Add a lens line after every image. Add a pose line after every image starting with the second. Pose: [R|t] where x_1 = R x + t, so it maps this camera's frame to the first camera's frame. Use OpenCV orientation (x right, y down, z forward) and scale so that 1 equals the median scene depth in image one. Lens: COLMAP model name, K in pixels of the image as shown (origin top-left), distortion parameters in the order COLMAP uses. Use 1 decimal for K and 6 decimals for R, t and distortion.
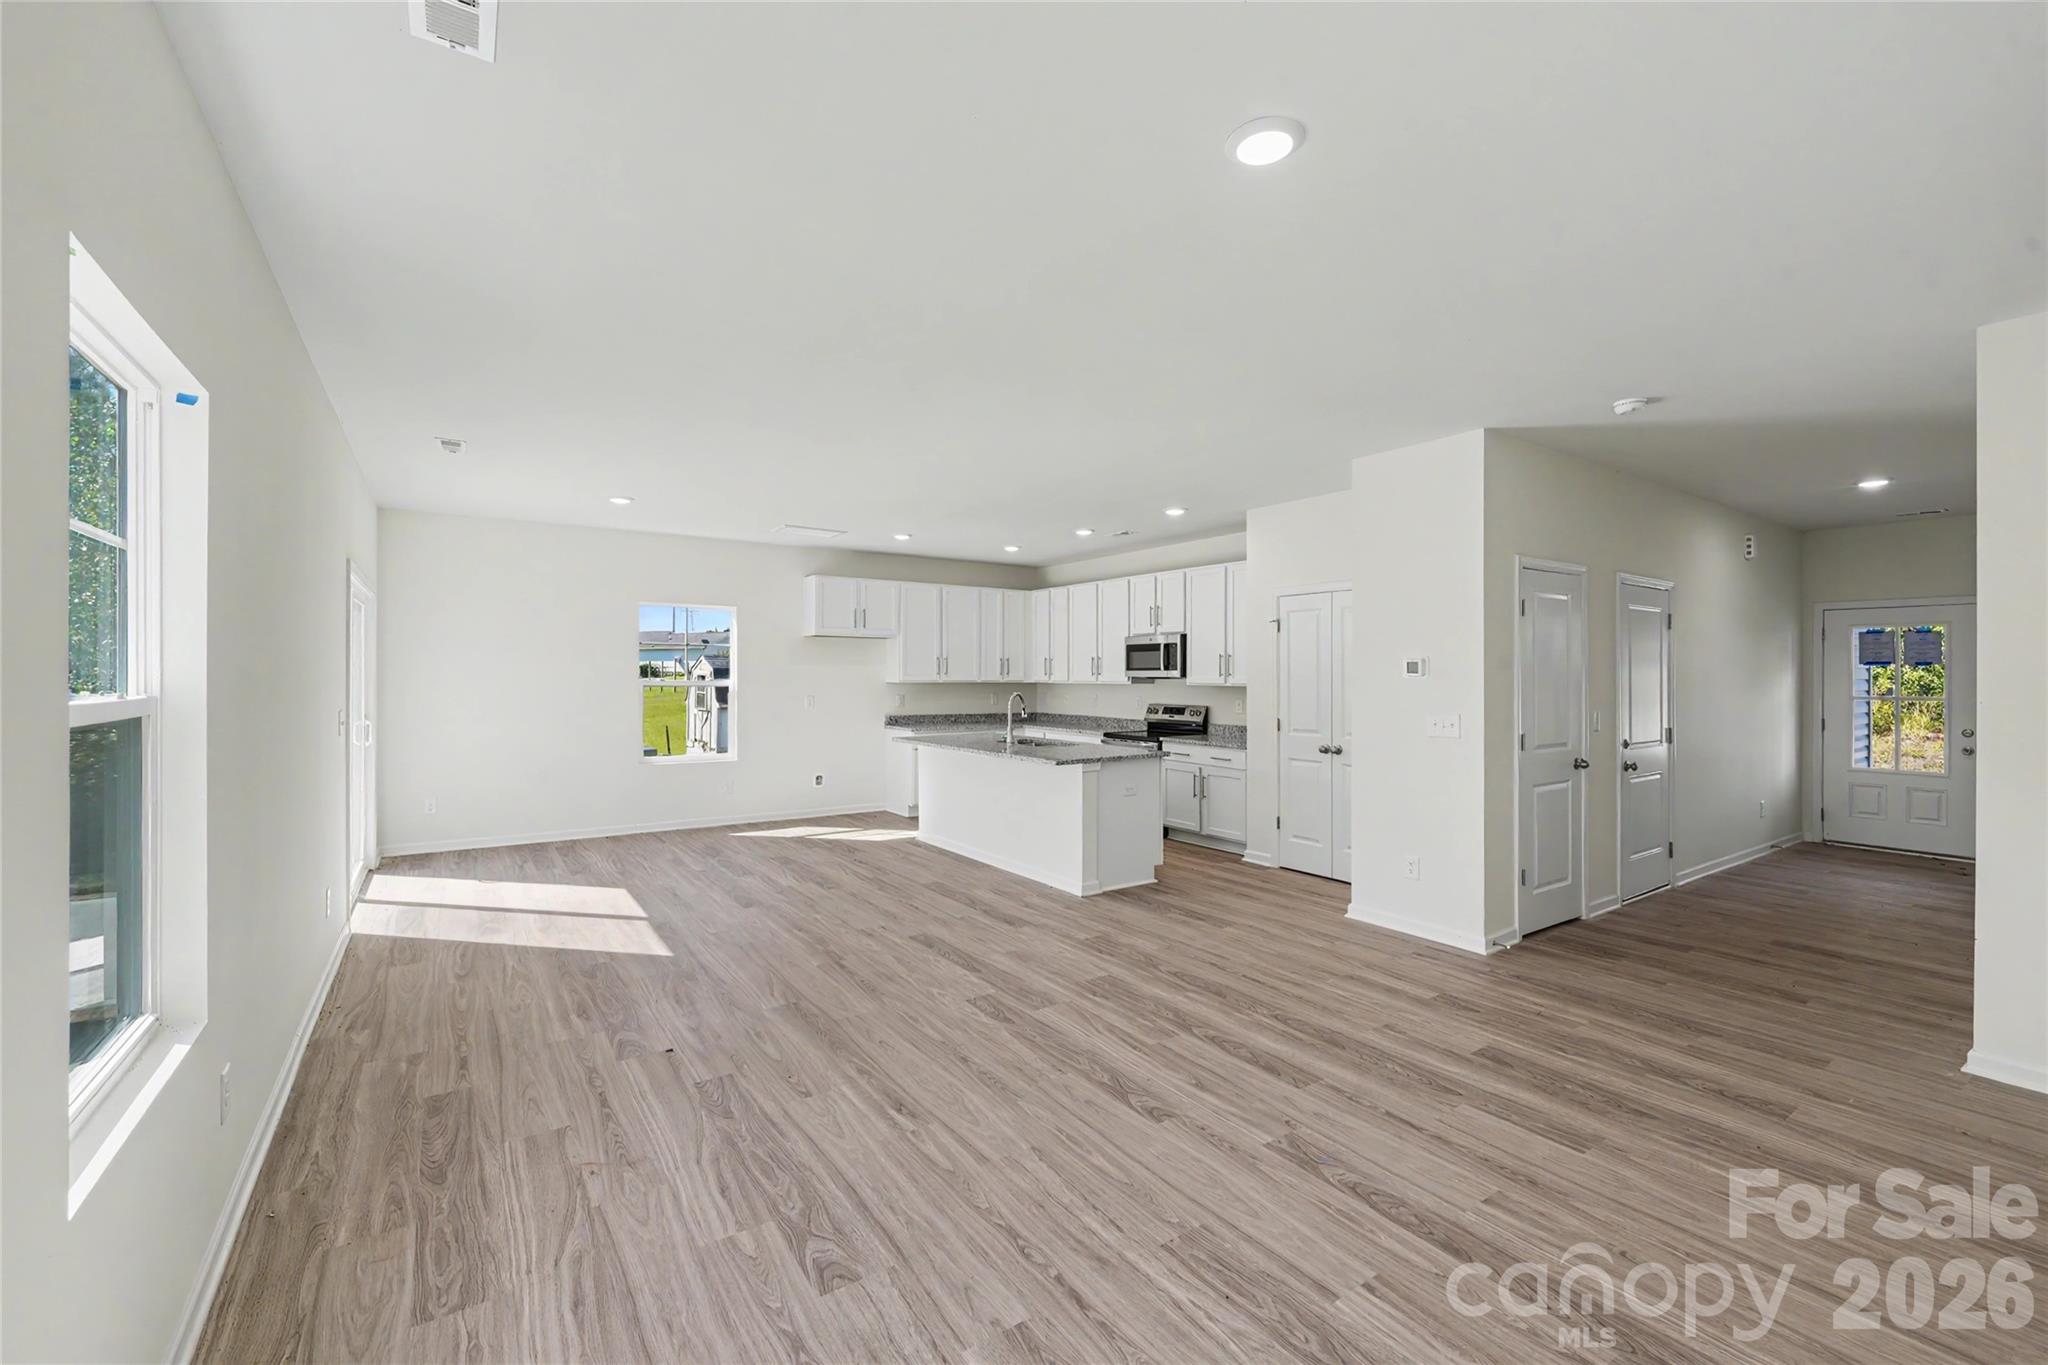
lens RADIAL K [[839.2, 0, 1024.7], [0, 839.2, 675.4], [0, 0, 1]] dist [0.005881, -0.000075]
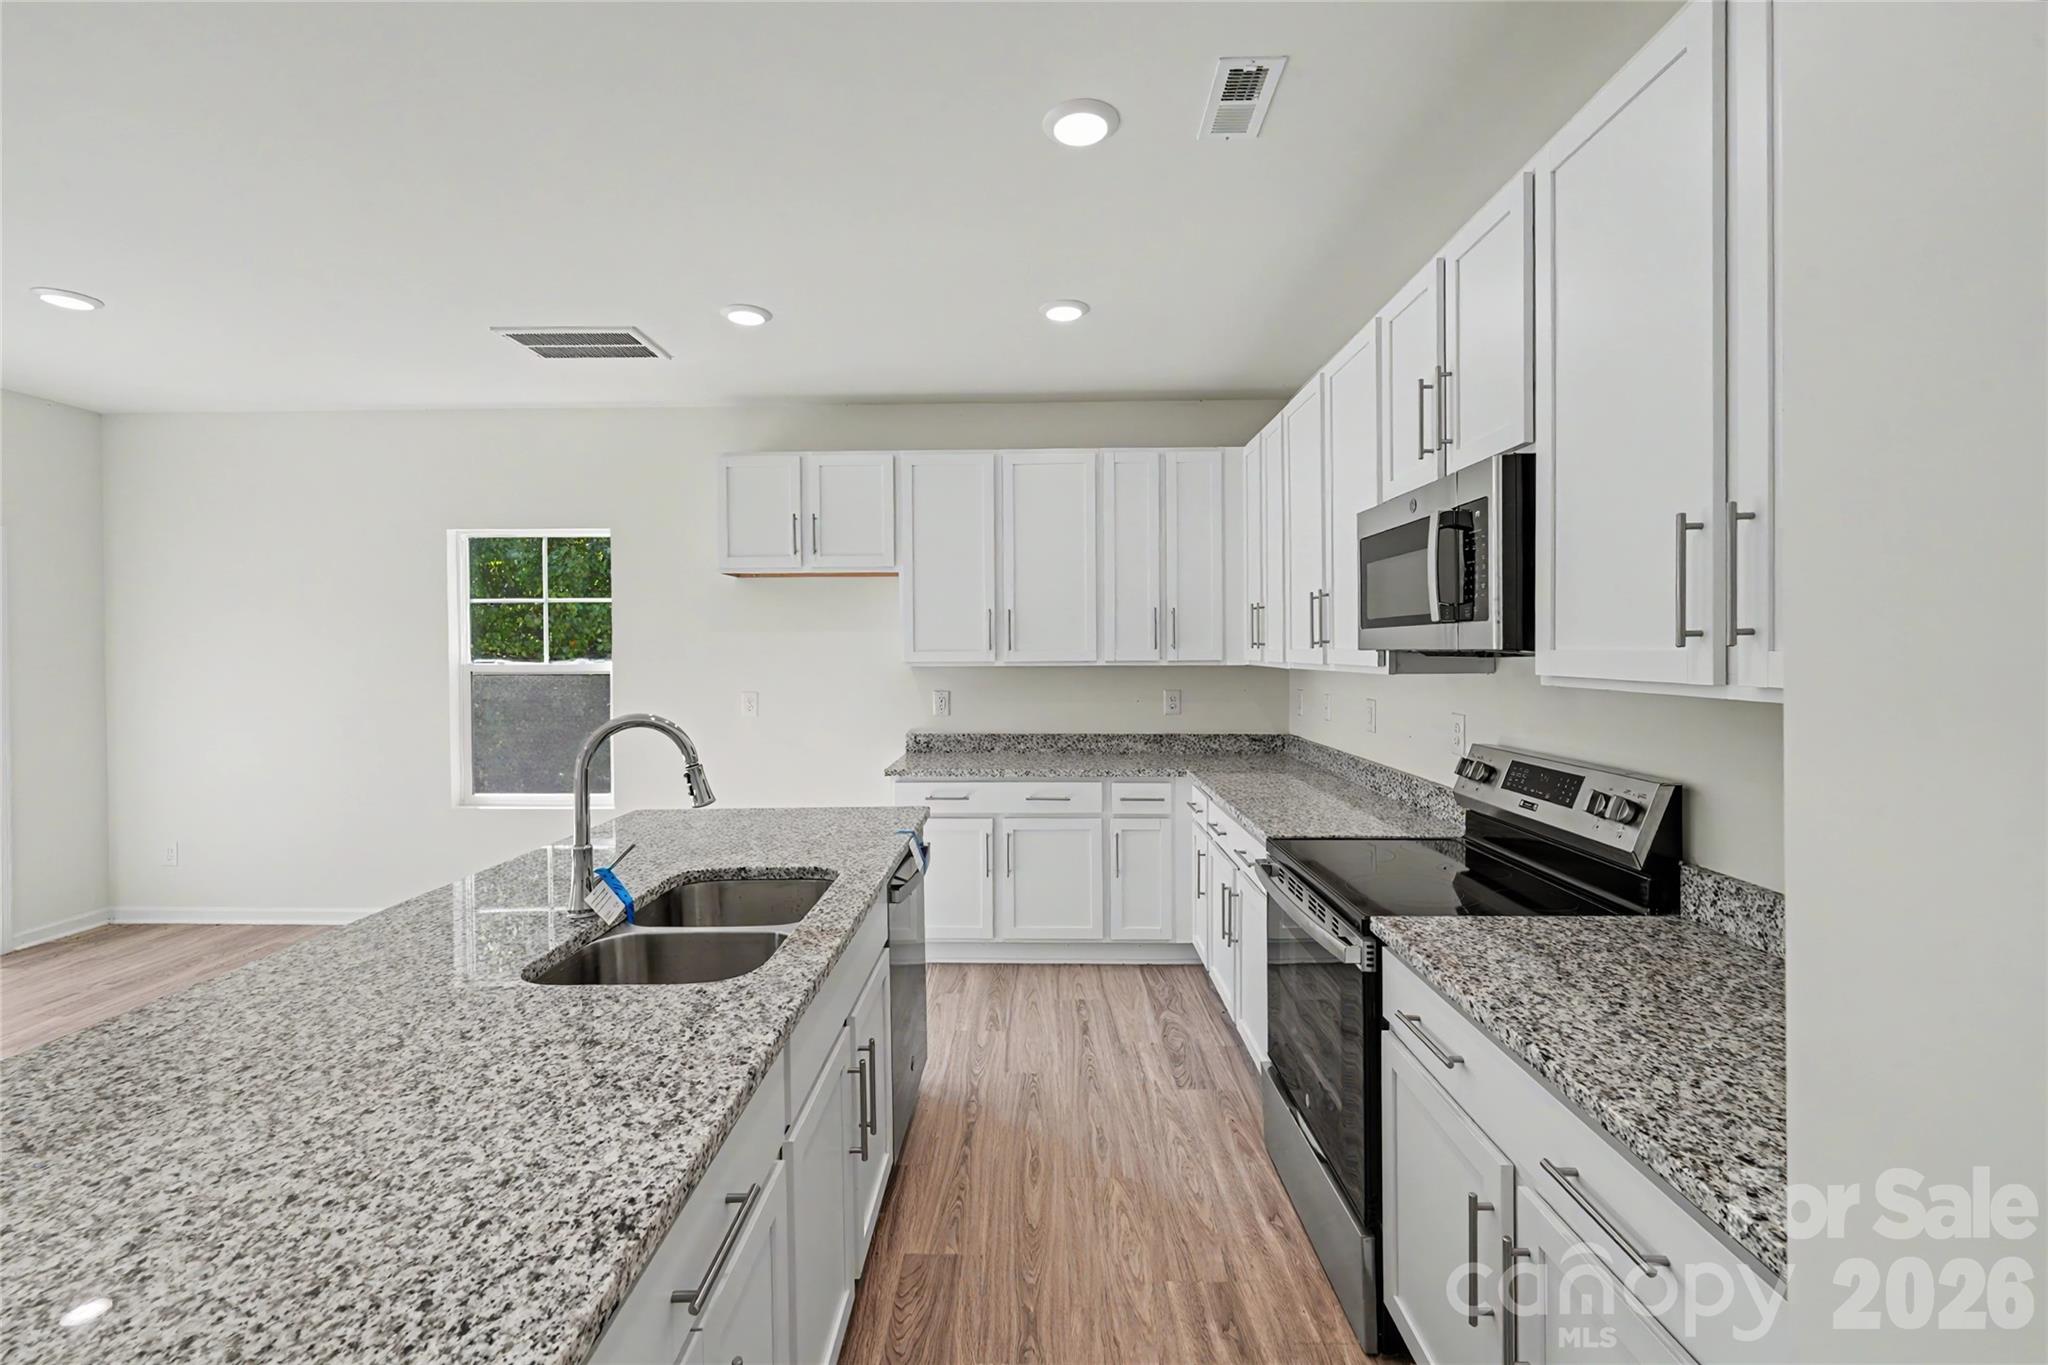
lens RADIAL K [[862.7, 0, 1026.1], [0, 862.7, 660.0], [0, 0, 1]] dist [0.002110, 0.000013]
pose [[0.813664, -0.002523, -0.581330, 0.325892], [0.008853, 0.999928, 0.008051, 0.002667], [0.581268, -0.011697, 0.813628, 1.121122]]
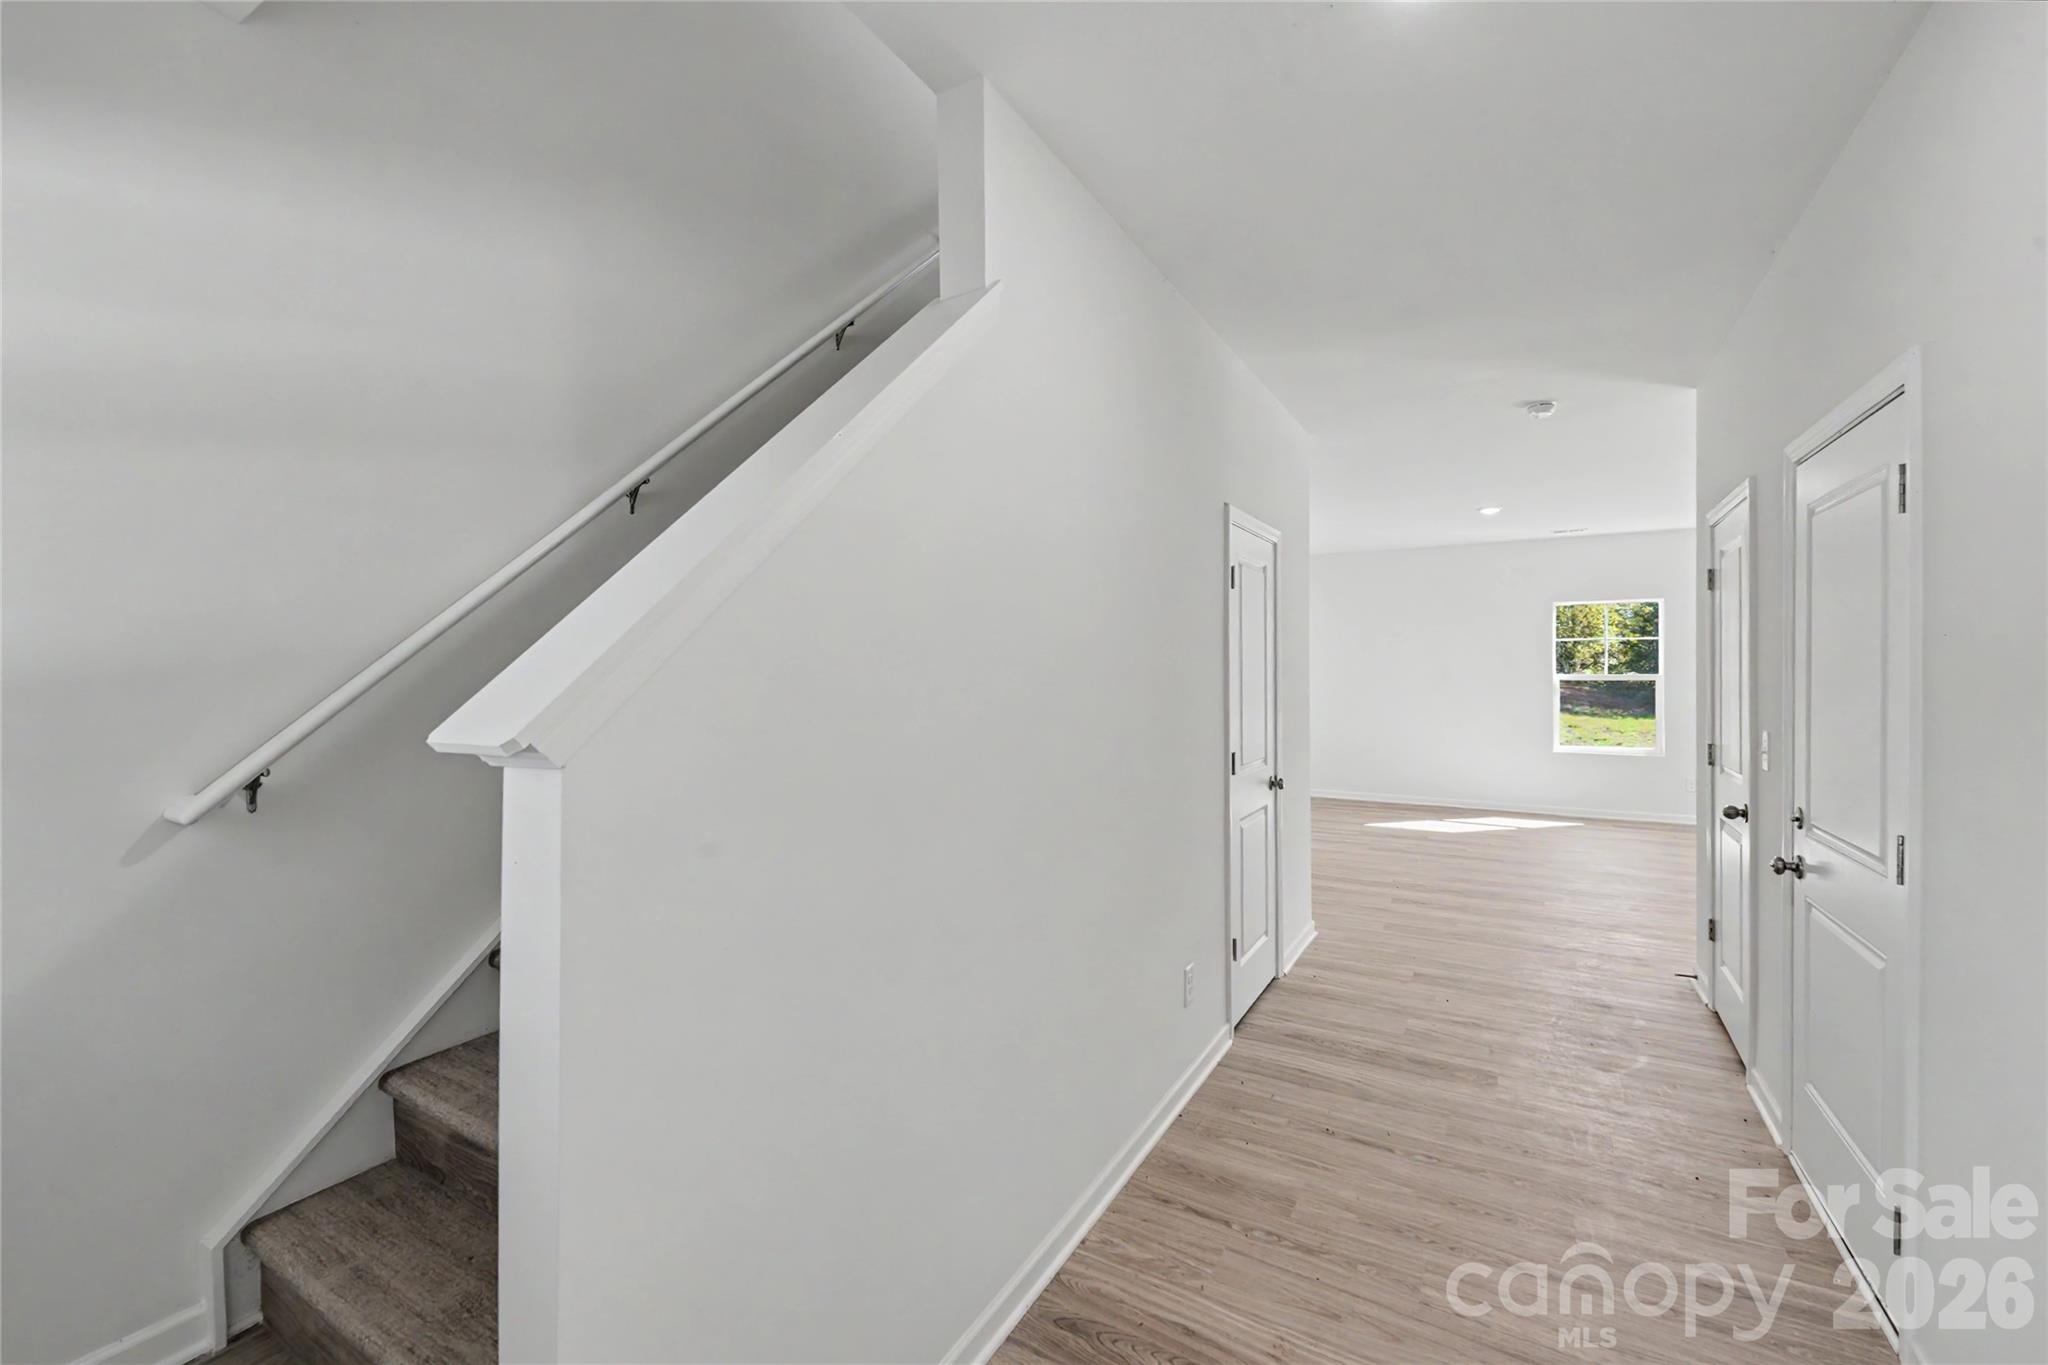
lens RADIAL K [[839.2, 0, 1024.7], [0, 839.2, 675.4], [0, 0, 1]] dist [0.005881, -0.000075]
pose [[-0.905934, 0.002523, -0.423411, 1.368622], [0.000139, 0.999984, 0.005661, 0.001968], [0.423419, 0.005069, -0.905920, 1.315201]]
